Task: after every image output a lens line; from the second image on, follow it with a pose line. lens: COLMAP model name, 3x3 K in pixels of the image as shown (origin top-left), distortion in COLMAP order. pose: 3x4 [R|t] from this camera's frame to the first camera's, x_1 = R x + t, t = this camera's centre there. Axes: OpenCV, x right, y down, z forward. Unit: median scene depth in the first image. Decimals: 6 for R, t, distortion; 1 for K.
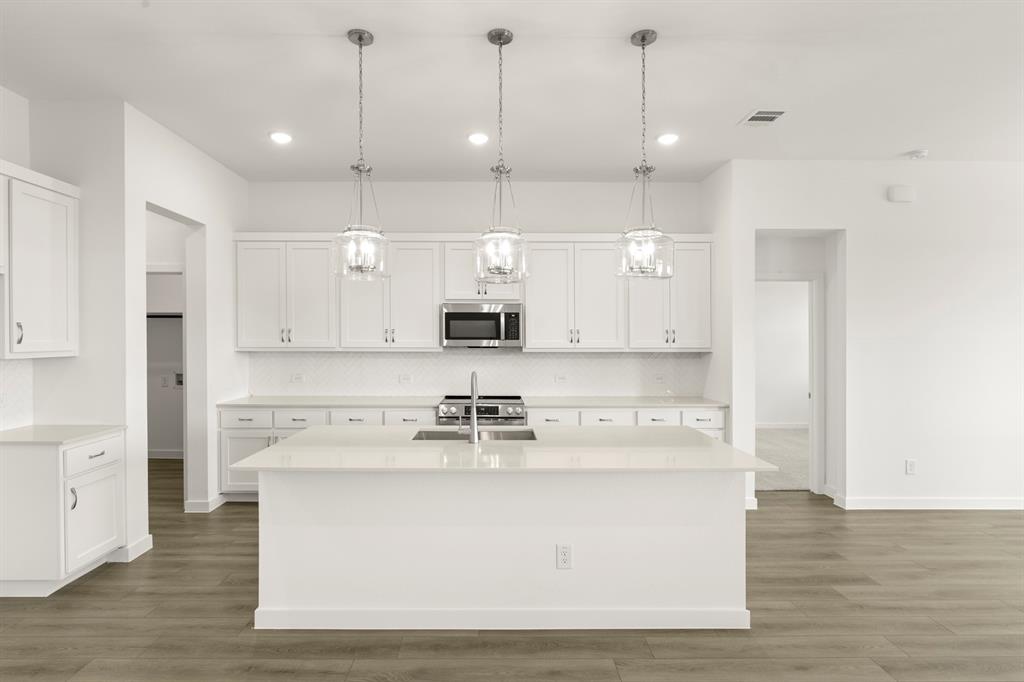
lens RADIAL K [[530.2, 0, 512.0], [0, 530.2, 341.0], [0, 0, 1]] dist [-0.000429, -0.000330]
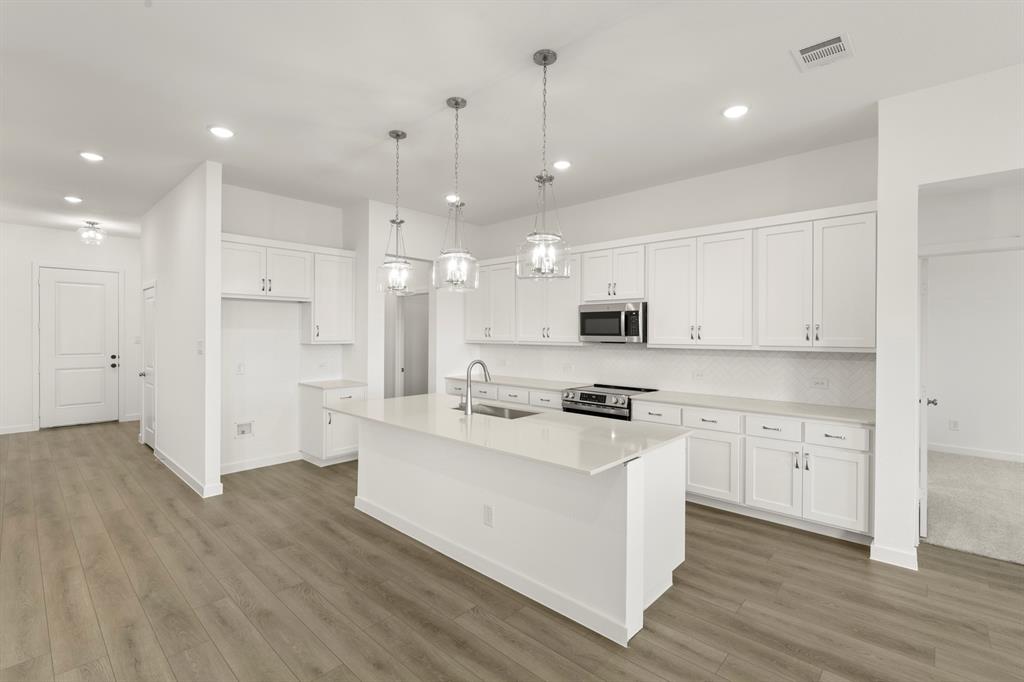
lens RADIAL K [[462.7, 0, 509.5], [0, 462.7, 334.7], [0, 0, 1]] dist [0.000402, -0.000200]
pose [[0.724541, 0.002267, -0.689228, 0.471116], [-0.006635, 0.999971, -0.003685, 0.000291], [0.689200, 0.007243, 0.724535, 0.148193]]
